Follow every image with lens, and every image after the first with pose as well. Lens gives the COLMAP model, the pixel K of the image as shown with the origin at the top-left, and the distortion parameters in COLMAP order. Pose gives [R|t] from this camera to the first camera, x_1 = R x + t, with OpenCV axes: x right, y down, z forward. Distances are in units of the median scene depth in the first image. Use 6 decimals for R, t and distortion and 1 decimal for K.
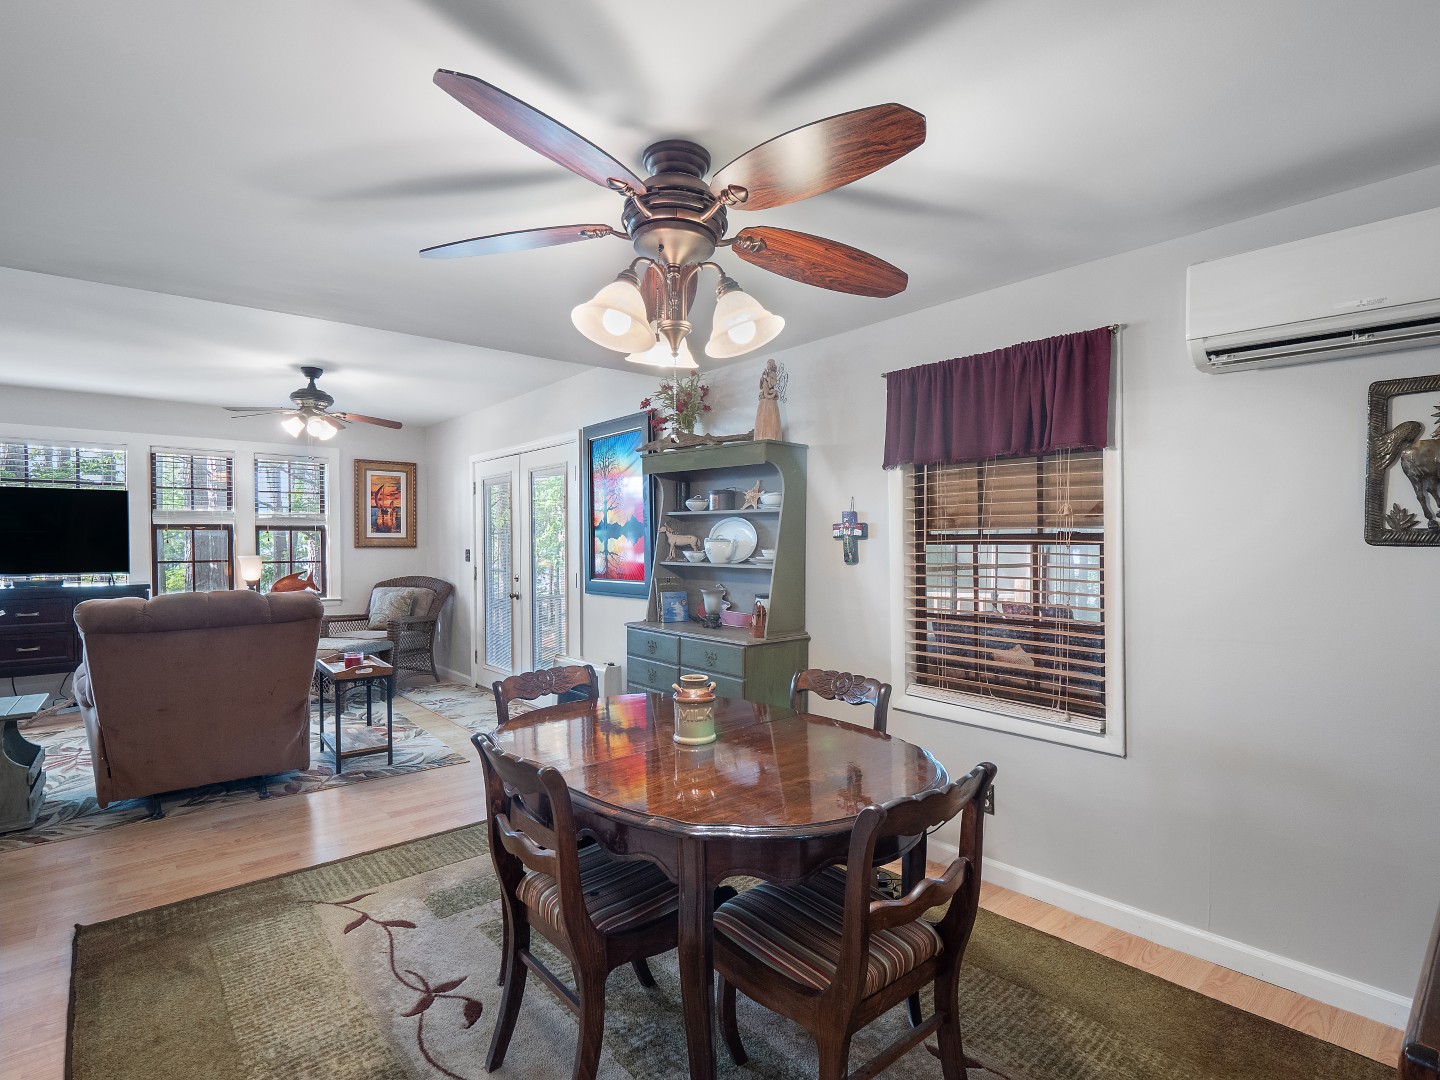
lens RADIAL K [[700.6, 0, 720.0], [0, 700.6, 540.0], [0, 0, 1]] dist [-0.002080, -0.000507]
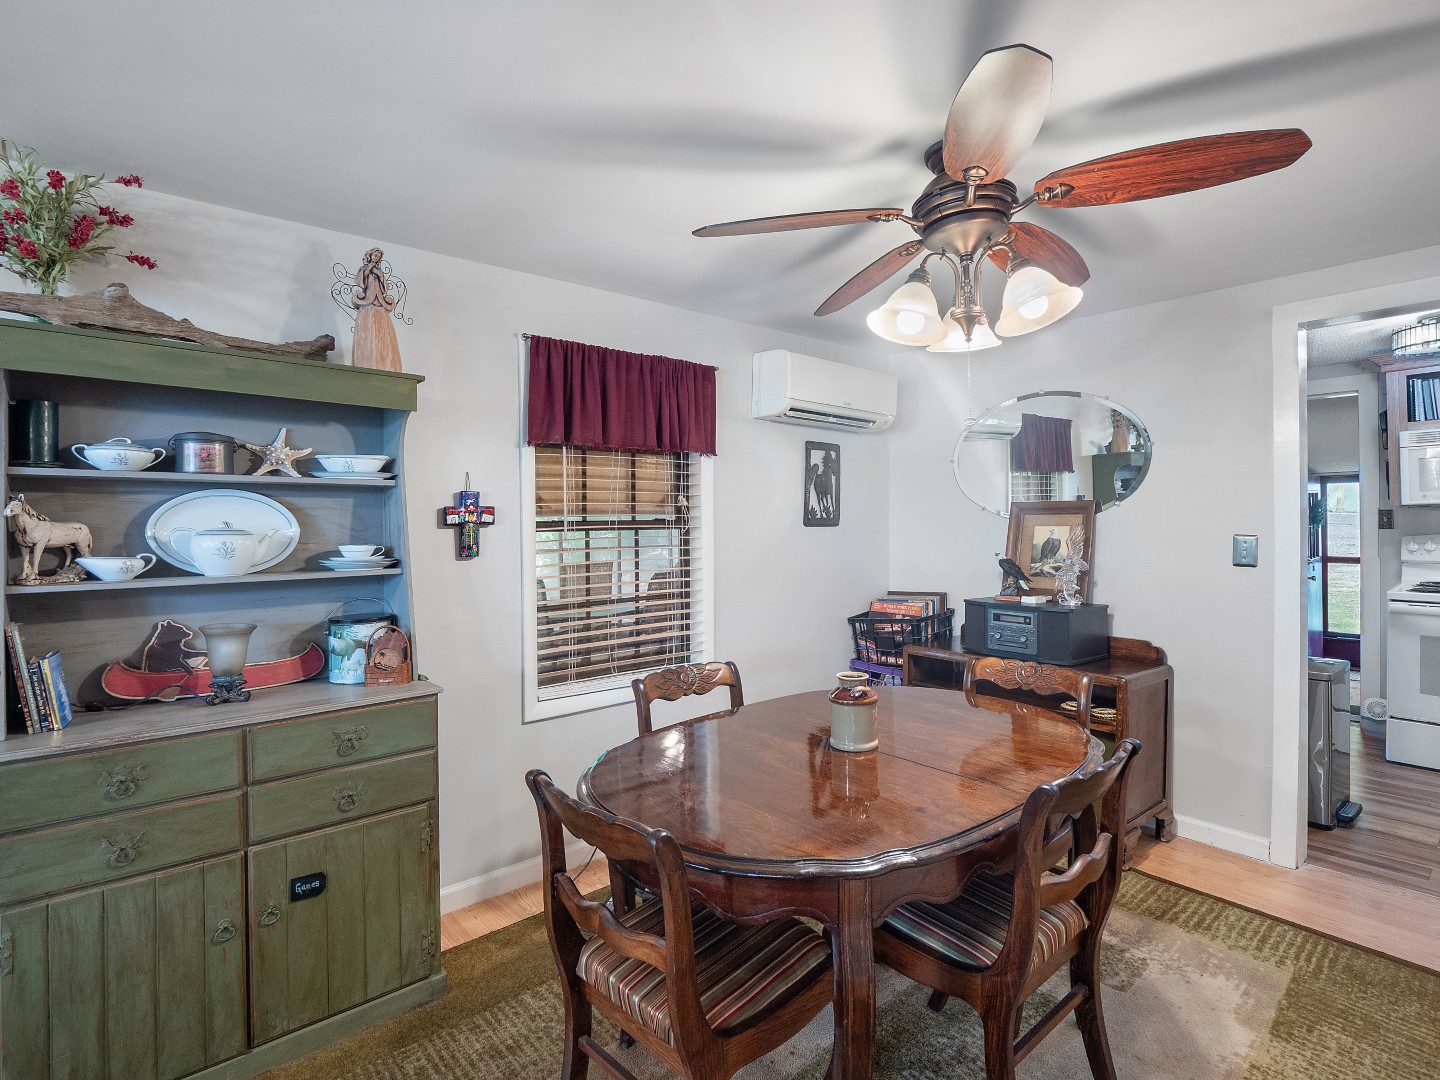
lens RADIAL K [[727.8, 0, 717.4], [0, 727.8, 529.4], [0, 0, 1]] dist [0.000535, 0.000039]
pose [[0.013944, -0.003638, 0.999896, -0.688733], [0.015571, 0.999873, 0.003421, 0.003464], [-0.999782, 0.015522, 0.013999, 0.796179]]
